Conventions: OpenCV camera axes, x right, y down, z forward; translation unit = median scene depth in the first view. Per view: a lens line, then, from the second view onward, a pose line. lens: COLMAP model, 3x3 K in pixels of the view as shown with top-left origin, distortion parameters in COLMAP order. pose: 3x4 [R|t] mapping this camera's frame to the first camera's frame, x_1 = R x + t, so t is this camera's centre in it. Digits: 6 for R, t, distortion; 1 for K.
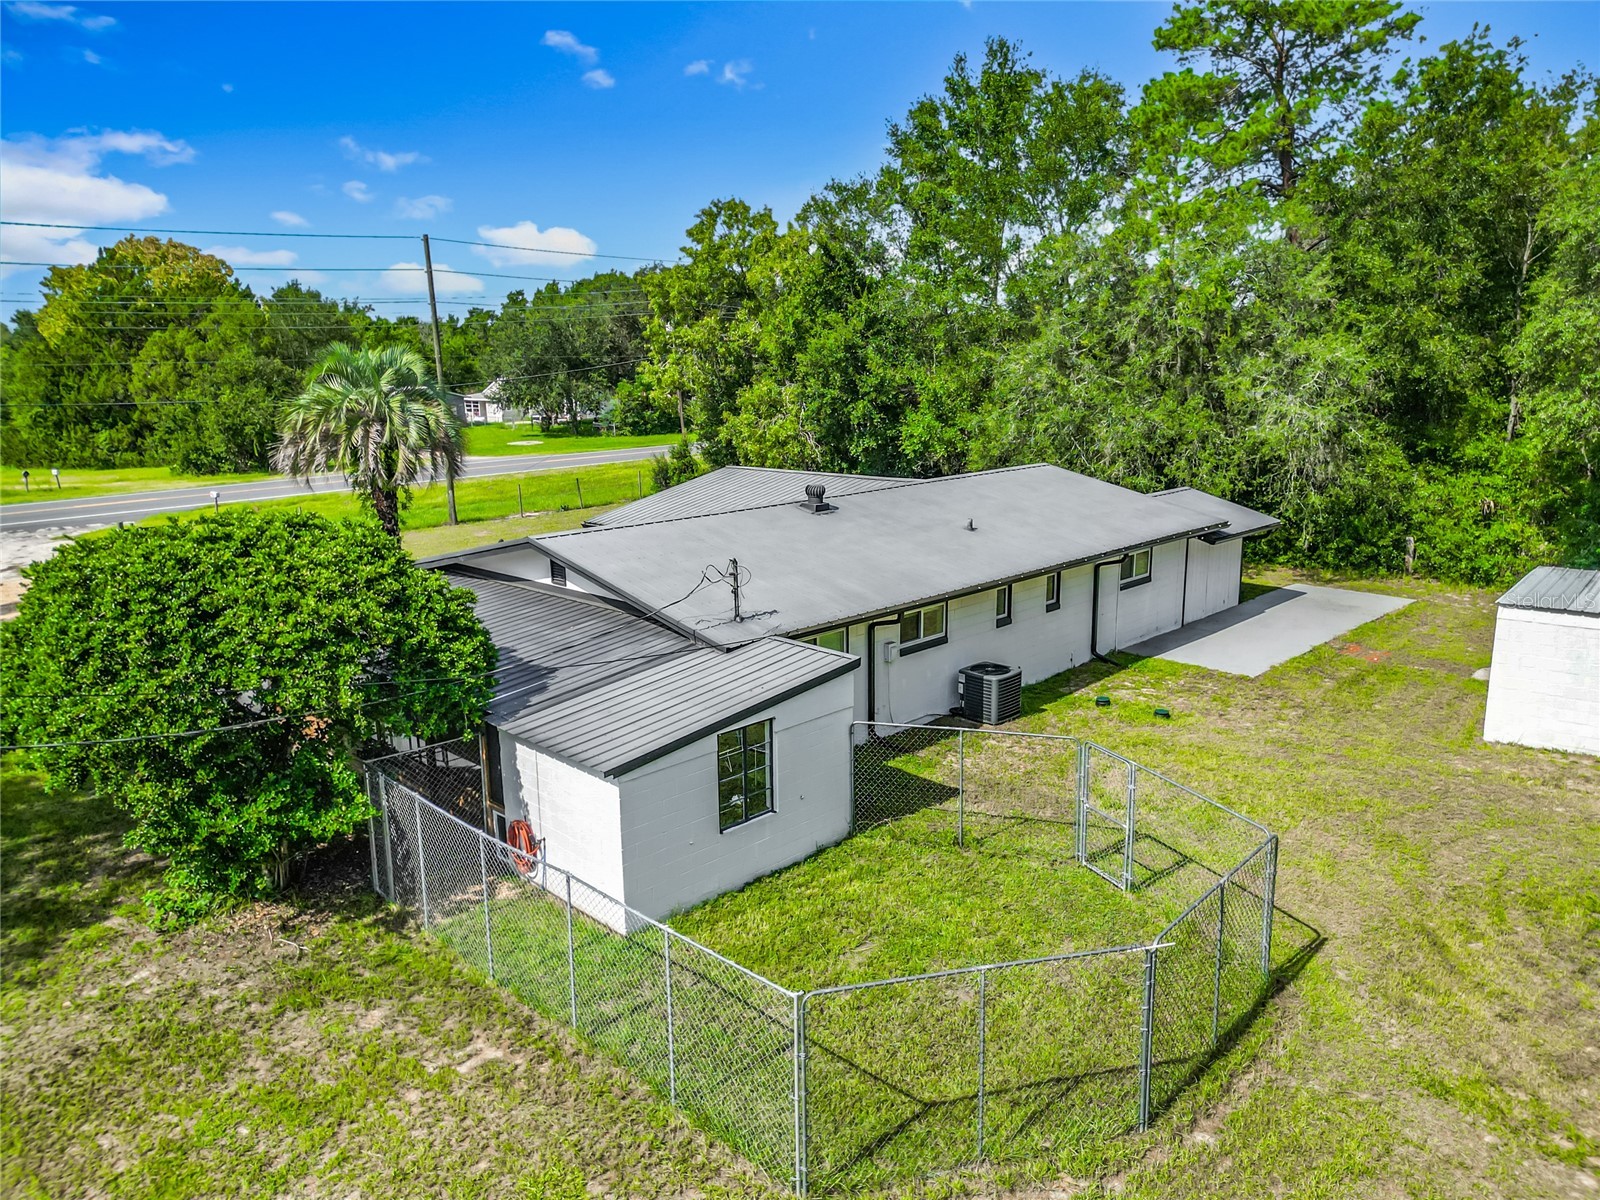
lens RADIAL K [[1143.0, 0, 794.1], [0, 1143.0, 590.8], [0, 0, 1]] dist [0.055170, -0.062864]
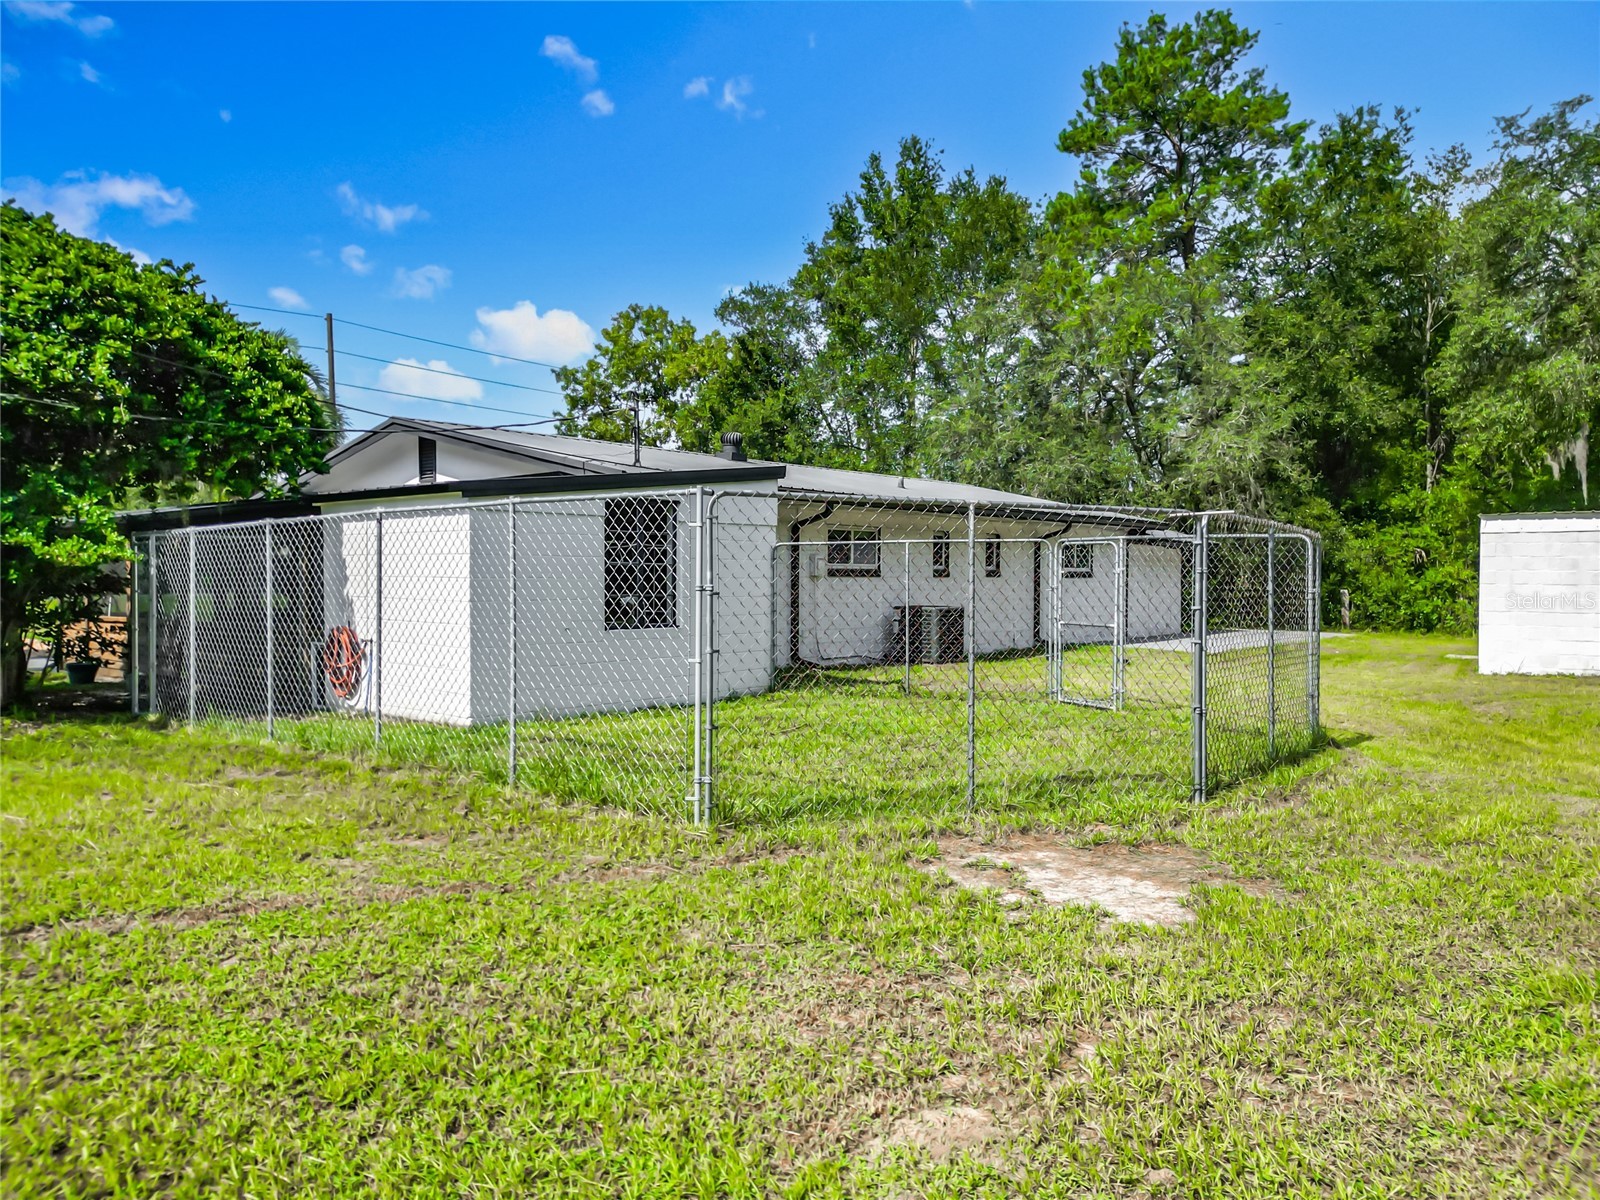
lens RADIAL K [[1126.8, 0, 797.2], [0, 1126.8, 597.3], [0, 0, 1]] dist [0.086013, -0.105962]
pose [[0.996871, 0.016503, 0.077308, 0.002364], [-0.001431, 0.981572, -0.191087, 0.146503], [-0.079037, 0.190378, 0.978524, 0.102387]]
